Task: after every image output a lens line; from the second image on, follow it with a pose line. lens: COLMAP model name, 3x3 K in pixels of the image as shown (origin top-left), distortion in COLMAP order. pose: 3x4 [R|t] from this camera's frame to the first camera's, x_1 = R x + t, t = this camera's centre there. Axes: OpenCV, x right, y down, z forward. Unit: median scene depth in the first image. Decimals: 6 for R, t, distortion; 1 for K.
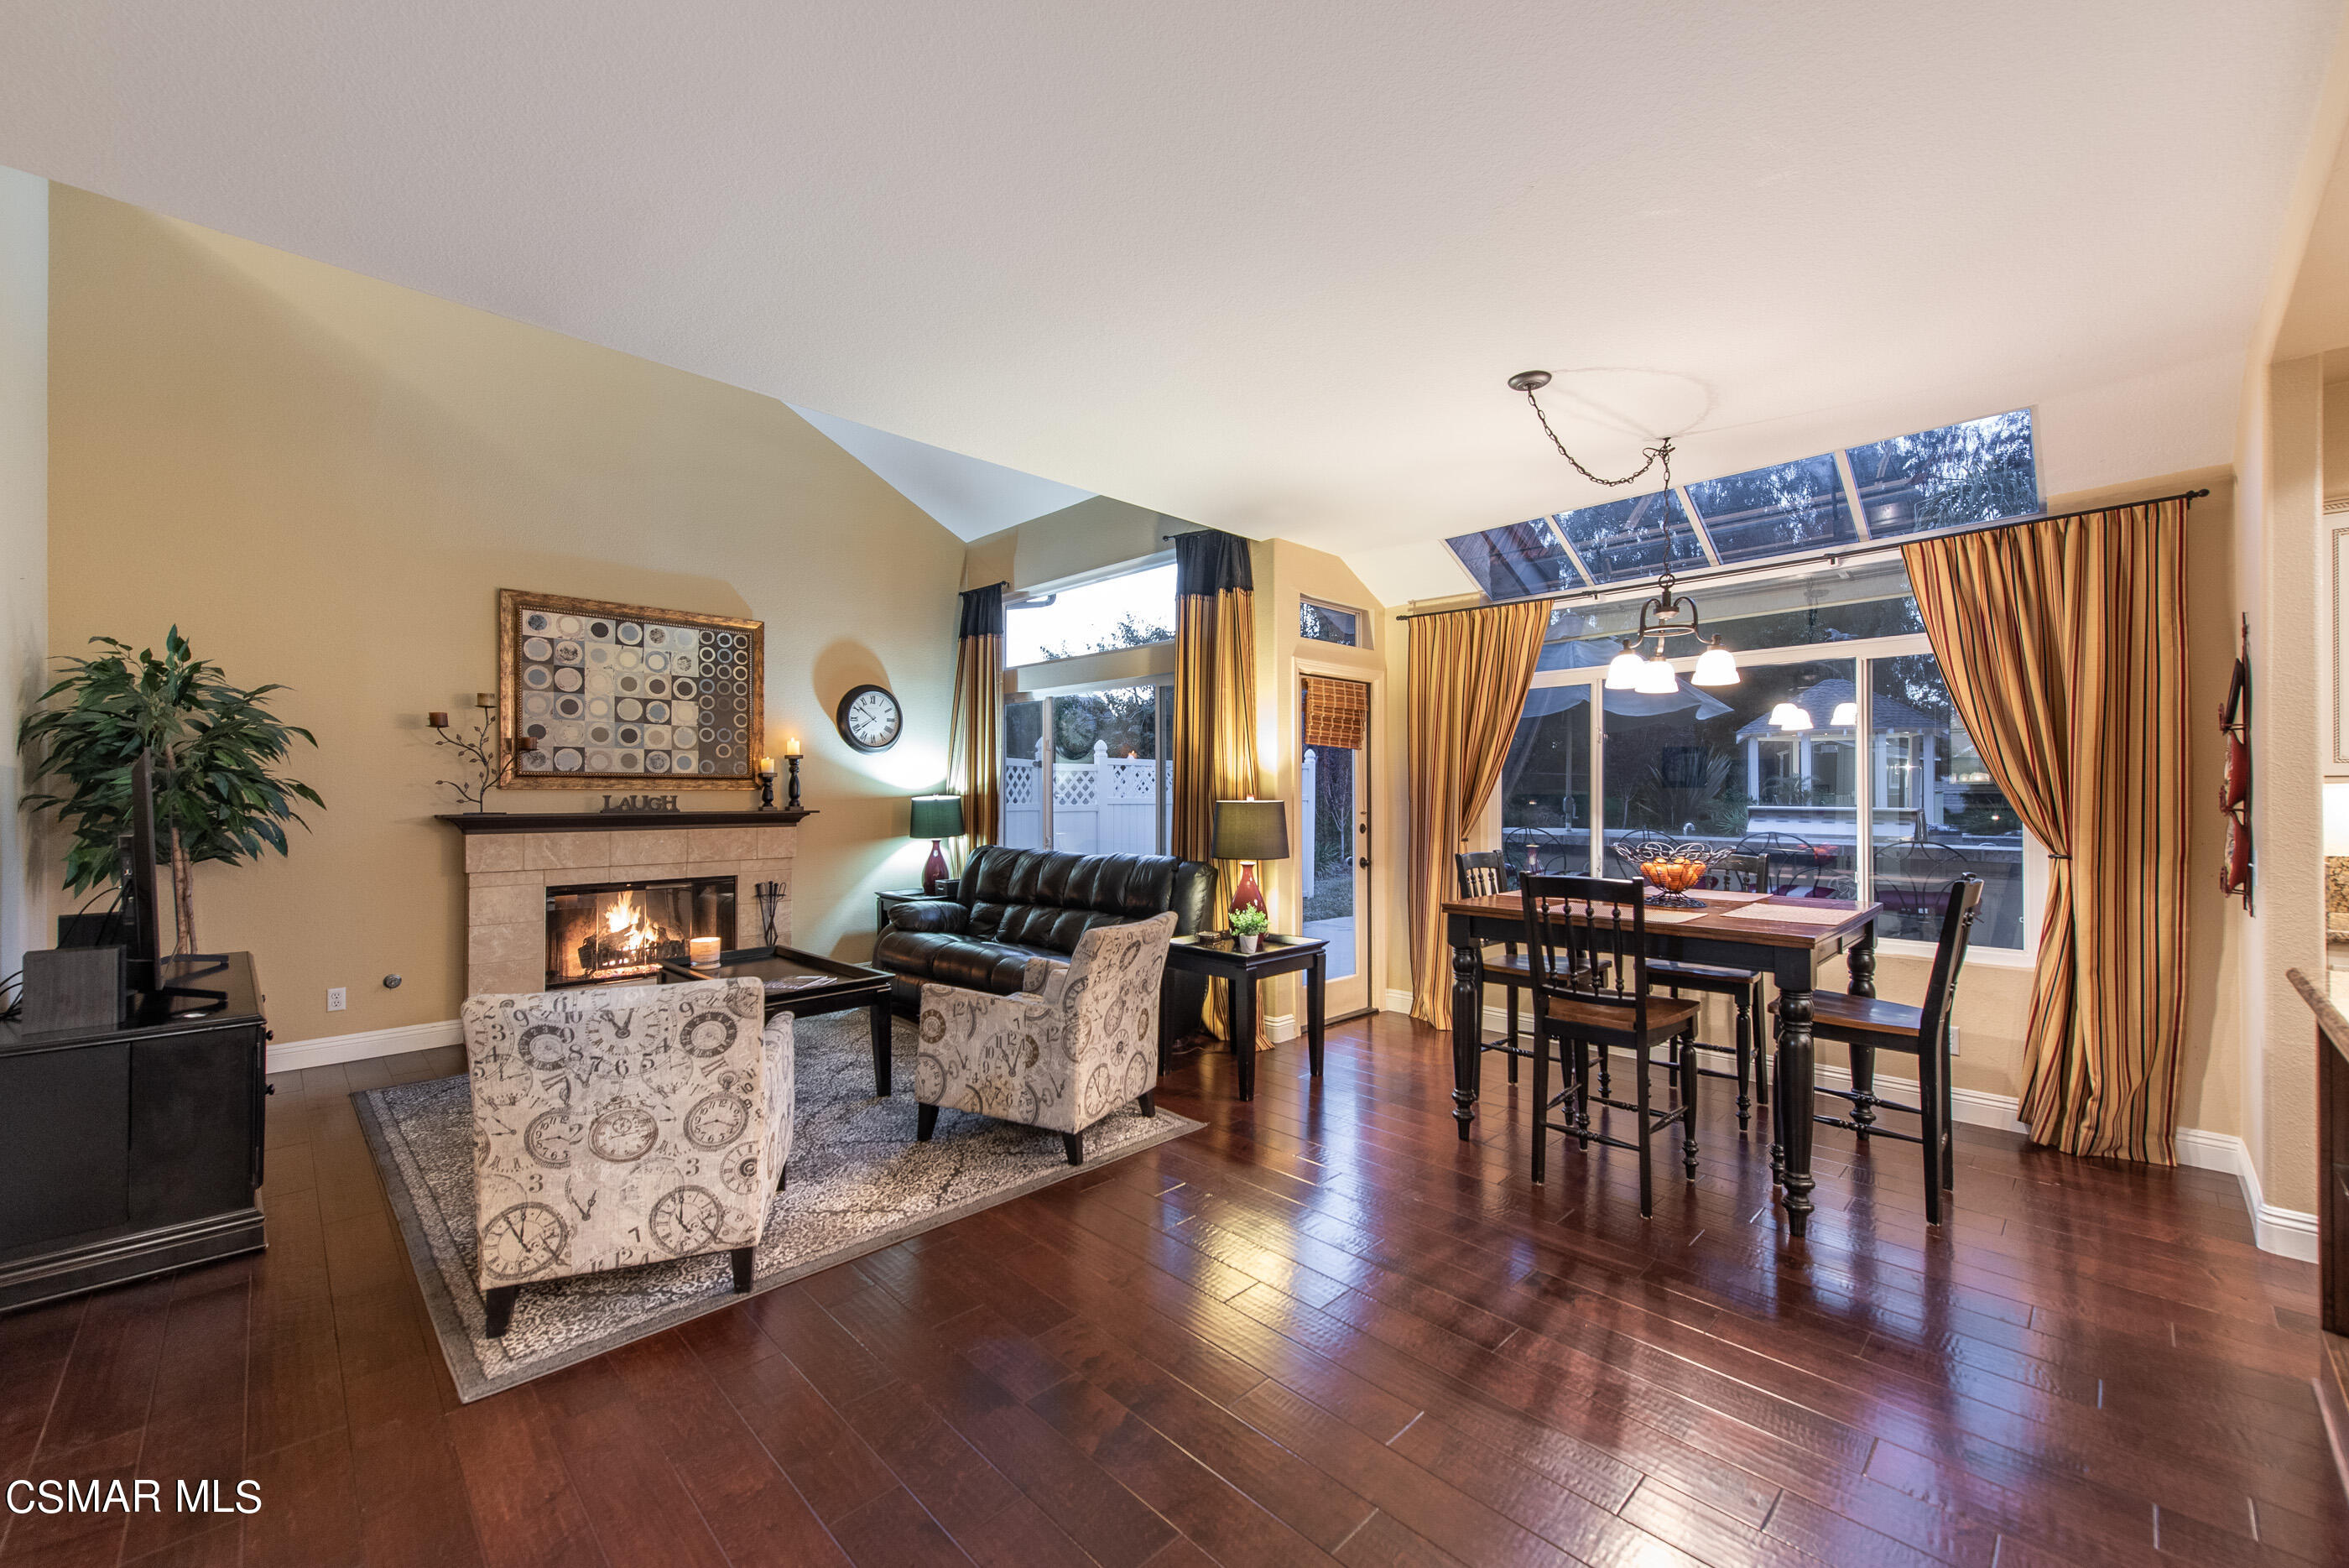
lens RADIAL K [[927.7, 0, 1174.8], [0, 927.7, 785.5], [0, 0, 1]] dist [0.005785, -0.001866]
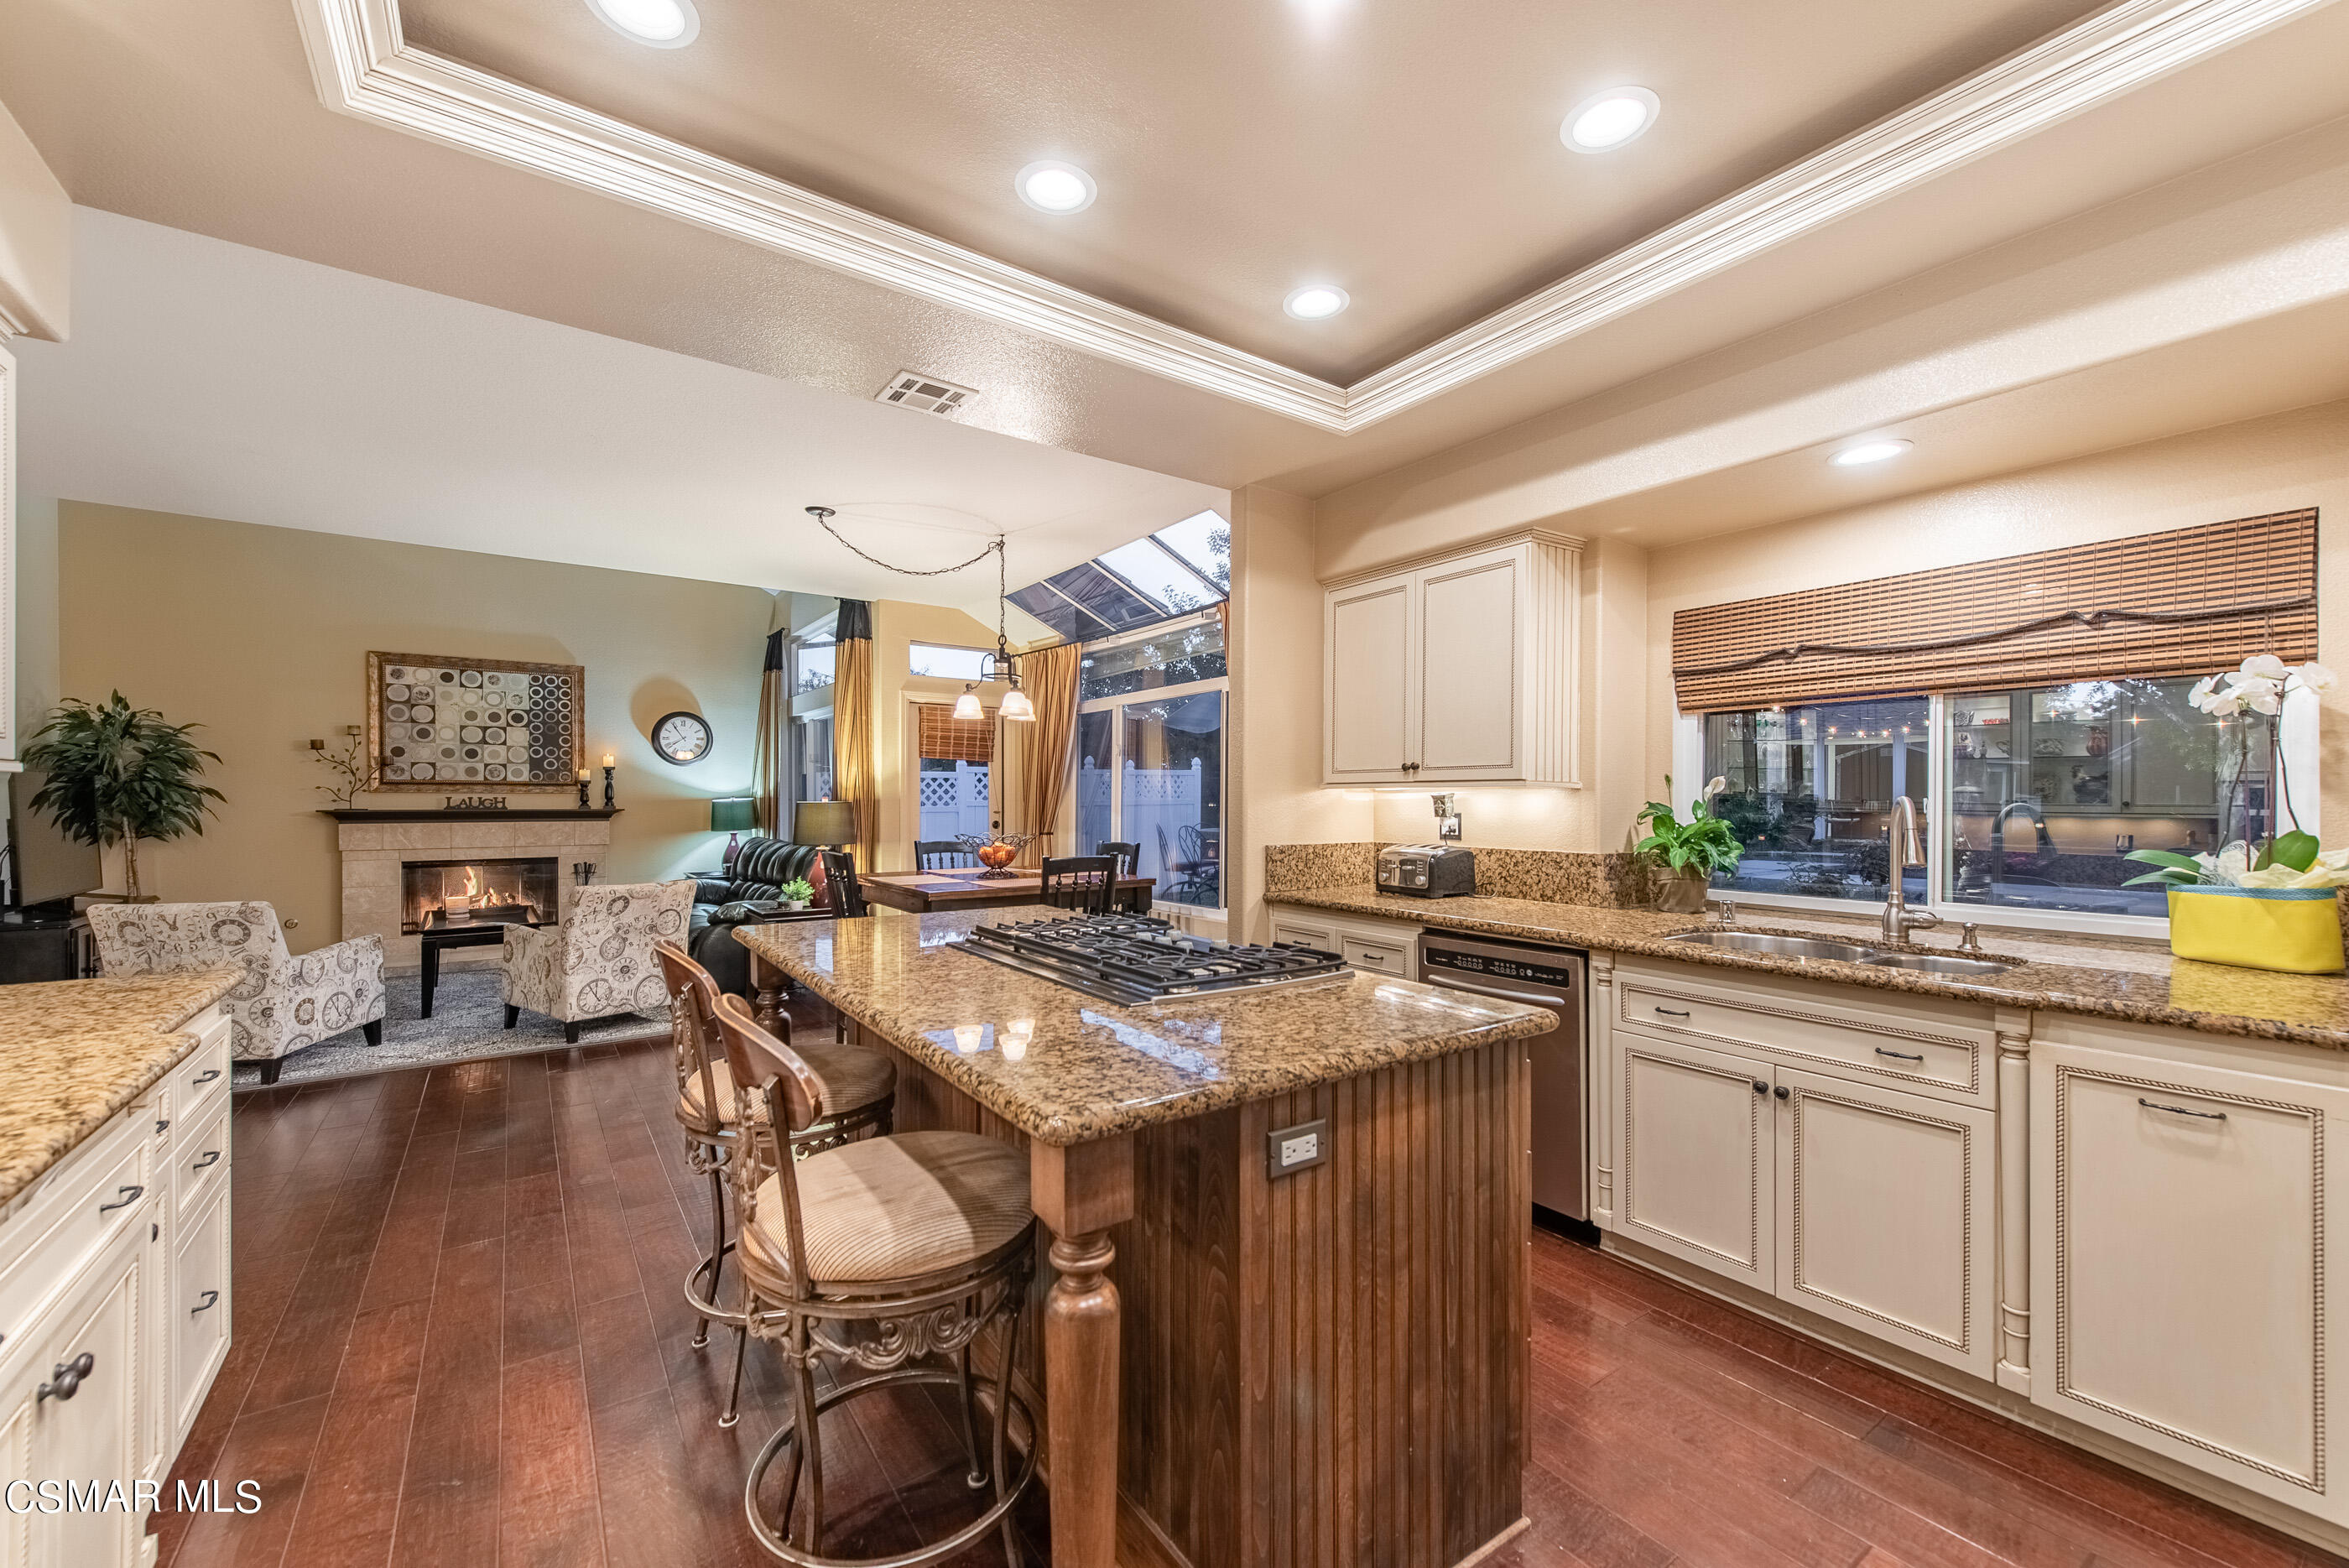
lens RADIAL K [[927.7, 0, 1169.6], [0, 927.7, 799.4], [0, 0, 1]] dist [0.005785, -0.001866]
pose [[0.987632, 0.003252, -0.156758, 0.681875], [-0.001548, 0.999938, 0.010990, -0.002768], [0.156784, -0.010611, 0.987576, -0.205224]]
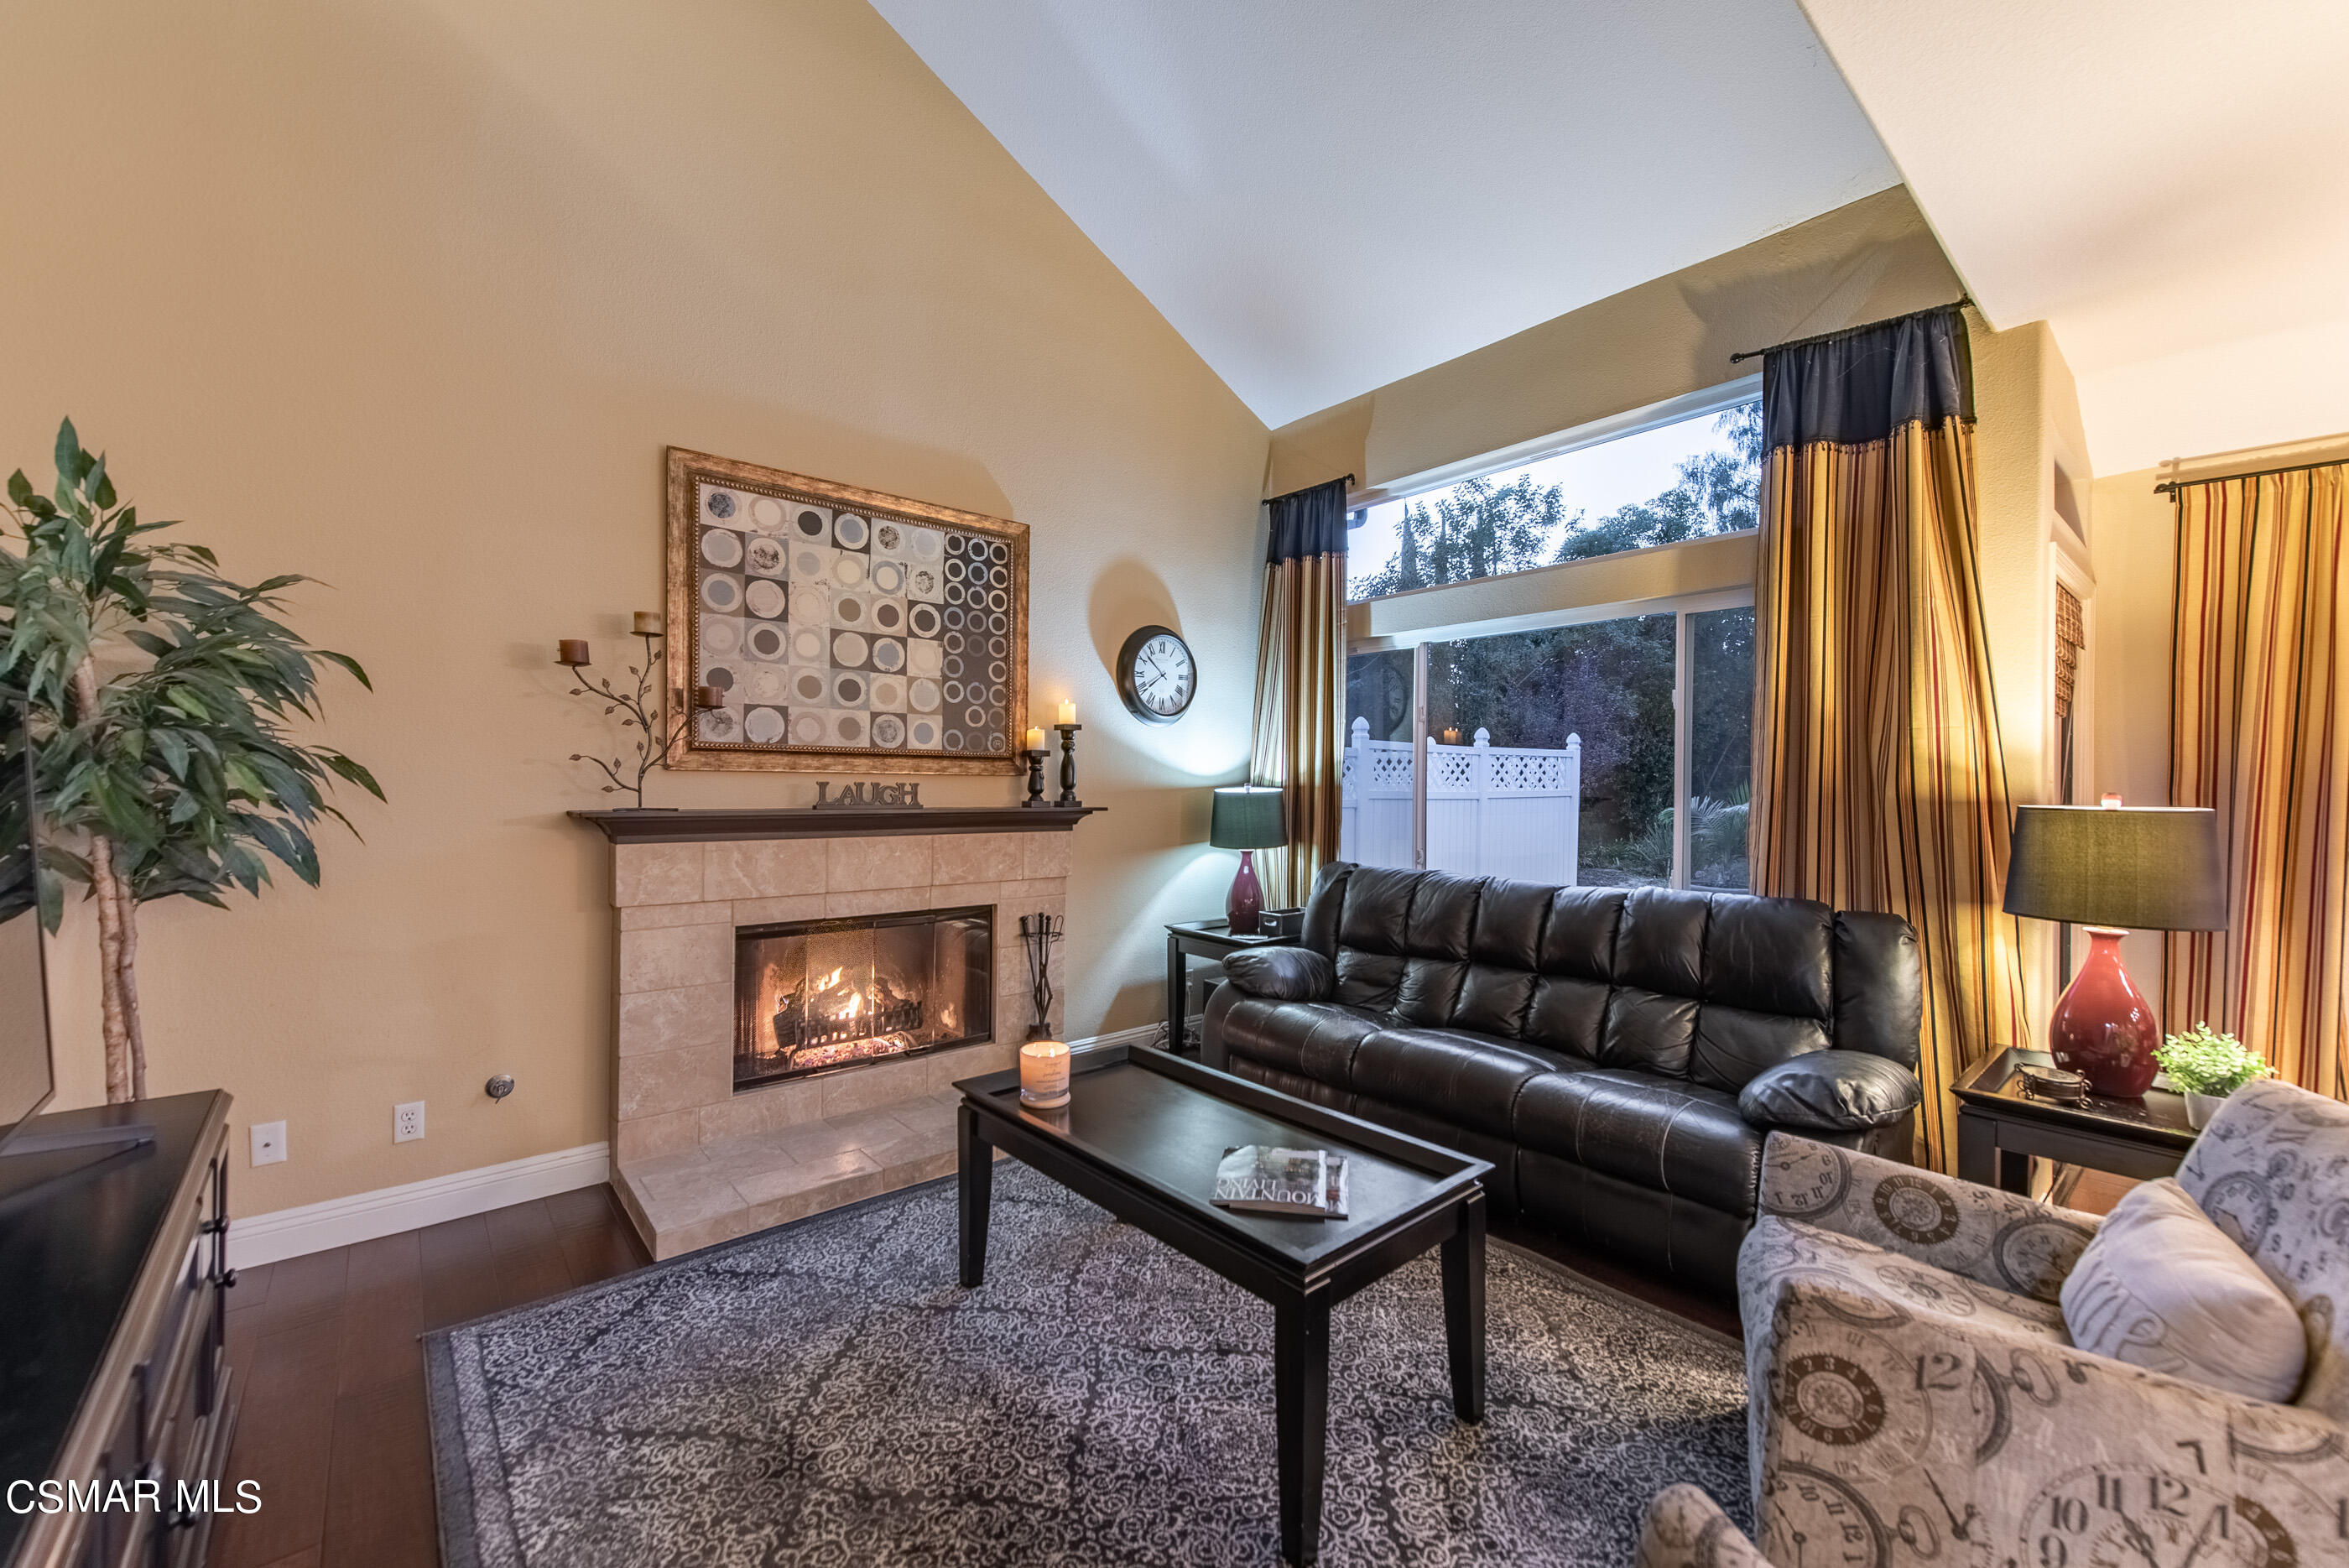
lens RADIAL K [[927.7, 0, 1194.4], [0, 927.7, 786.6], [0, 0, 1]] dist [0.005785, -0.001866]
pose [[0.997891, 0.010924, -0.063980, -0.323057], [-0.010187, 0.999878, 0.011834, 0.003975], [0.064102, -0.011158, 0.997881, 0.390411]]
